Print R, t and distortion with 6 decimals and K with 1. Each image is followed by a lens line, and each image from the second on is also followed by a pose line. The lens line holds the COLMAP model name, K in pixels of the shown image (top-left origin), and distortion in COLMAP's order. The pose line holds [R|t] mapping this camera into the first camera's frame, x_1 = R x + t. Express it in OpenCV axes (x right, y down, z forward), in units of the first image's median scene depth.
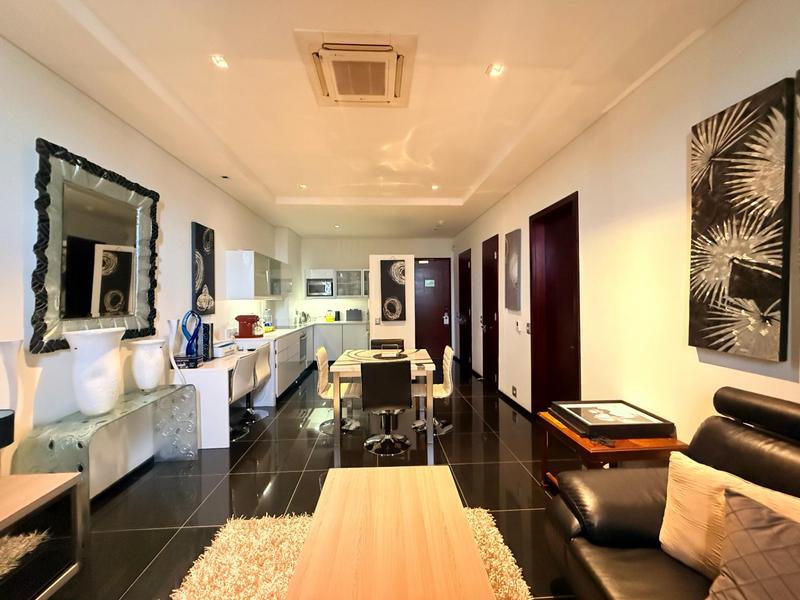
lens RADIAL K [[318.5, 0, 397.7], [0, 318.5, 299.6], [0, 0, 1]] dist [-0.000677, -0.000153]
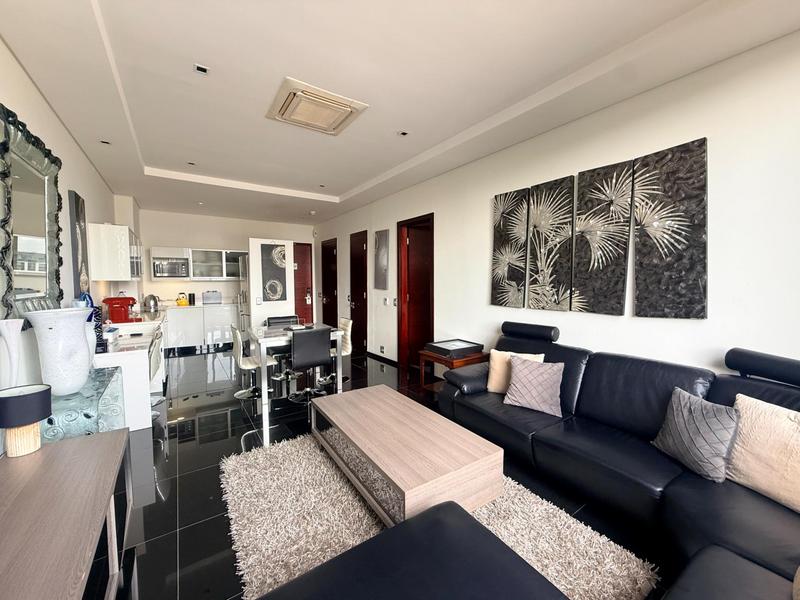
lens RADIAL K [[318.5, 0, 397.7], [0, 318.5, 299.6], [0, 0, 1]] dist [-0.000677, -0.000153]
pose [[0.854297, -0.024903, 0.519189, -0.254349], [-0.003332, 0.998569, 0.053379, 0.003059], [-0.519775, -0.047332, 0.852991, -0.165428]]
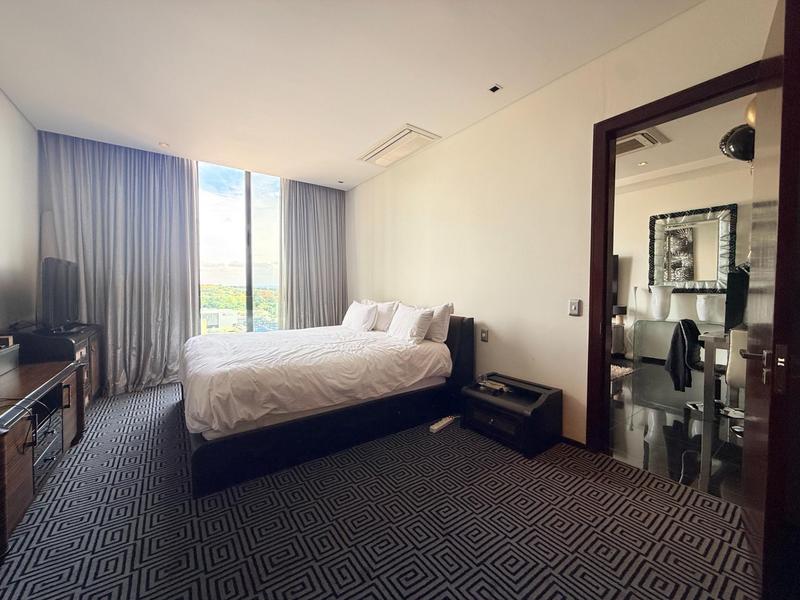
lens RADIAL K [[315.2, 0, 408.1], [0, 315.2, 299.2], [0, 0, 1]] dist [0.000156, 0.000067]
pose [[-0.838675, 0.028186, -0.543902, 0.901921], [0.005687, 0.999059, 0.043004, 0.037771], [0.544603, 0.032973, -0.838046, 0.887146]]
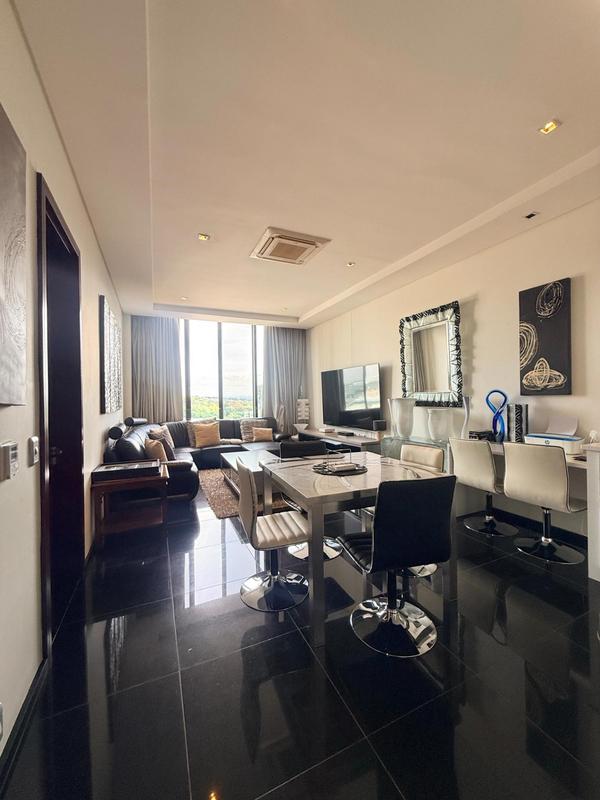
lens RADIAL K [[318.5, 0, 303.9], [0, 318.5, 399.1], [0, 0, 1]] dist [-0.000677, -0.000153]
pose [[-0.928542, 0.026722, -0.370265, 0.210108], [0.024059, 0.999641, 0.011808, 0.027517], [0.370448, 0.002056, -0.928851, 1.229682]]
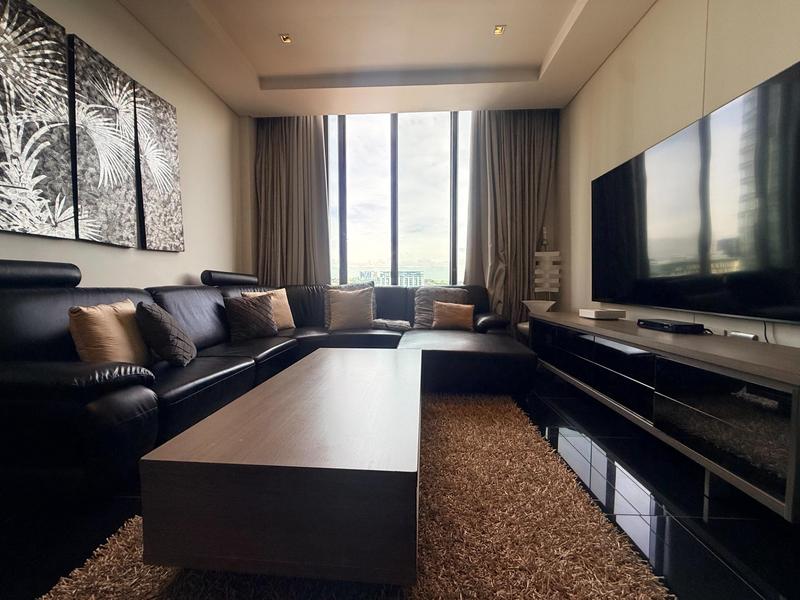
lens RADIAL K [[318.5, 0, 397.7], [0, 318.5, 299.6], [0, 0, 1]] dist [-0.000677, -0.000153]
pose [[-0.993324, 0.004811, 0.115262, -0.100721], [0.010921, 0.998565, 0.052435, 0.121932], [-0.114844, 0.053344, -0.991950, 0.575240]]
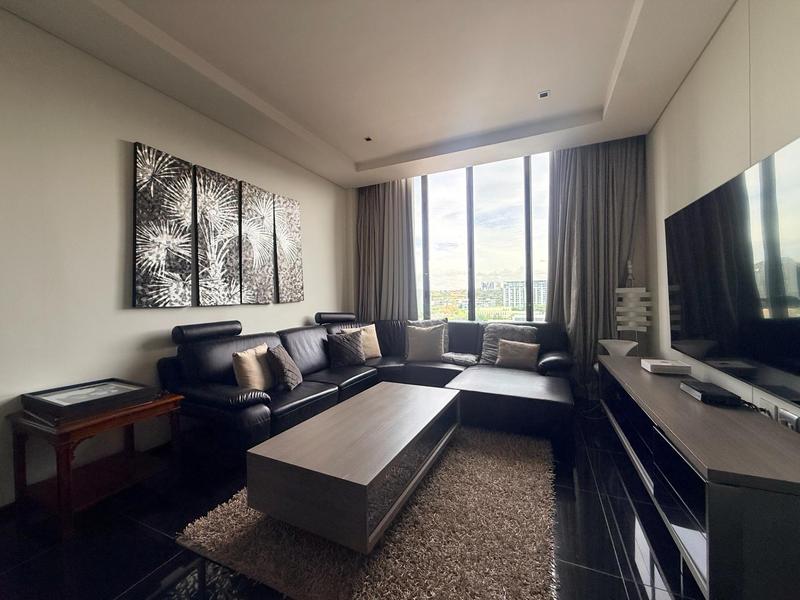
lens RADIAL K [[318.5, 0, 397.7], [0, 318.5, 299.6], [0, 0, 1]] dist [-0.000677, -0.000153]
pose [[-0.881203, 0.020288, 0.472302, -0.253660], [0.027926, 0.999568, 0.009167, 0.052556], [-0.471912, 0.021268, -0.881389, 0.647912]]
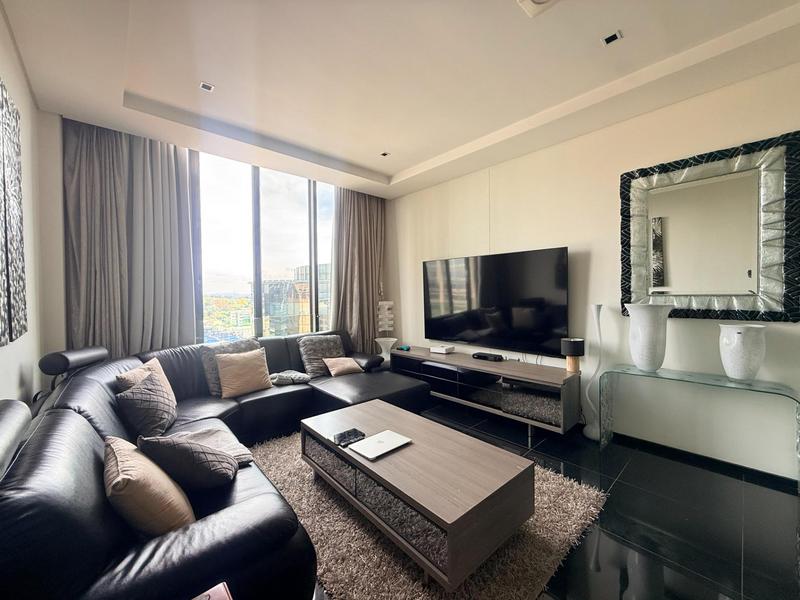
lens RADIAL K [[321.8, 0, 400.7], [0, 321.8, 298.4], [0, 0, 1]] dist [0.001684, 0.000105]
pose [[-0.774256, 0.026977, -0.632297, 0.276536], [0.016939, 0.999616, 0.021907, 0.013321], [0.632646, 0.006251, -0.774416, 0.615445]]
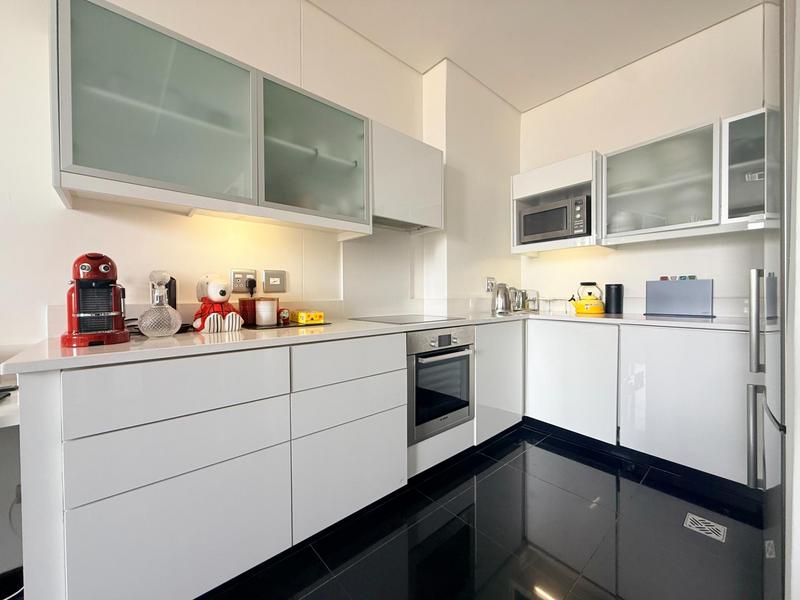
lens RADIAL K [[321.8, 0, 400.7], [0, 321.8, 298.4], [0, 0, 1]] dist [0.001684, 0.000105]
pose [[0.614636, 0.015023, -0.788668, -0.093651], [-0.003377, 0.999860, 0.016414, 0.073874], [0.788804, -0.007425, 0.614600, 0.979775]]
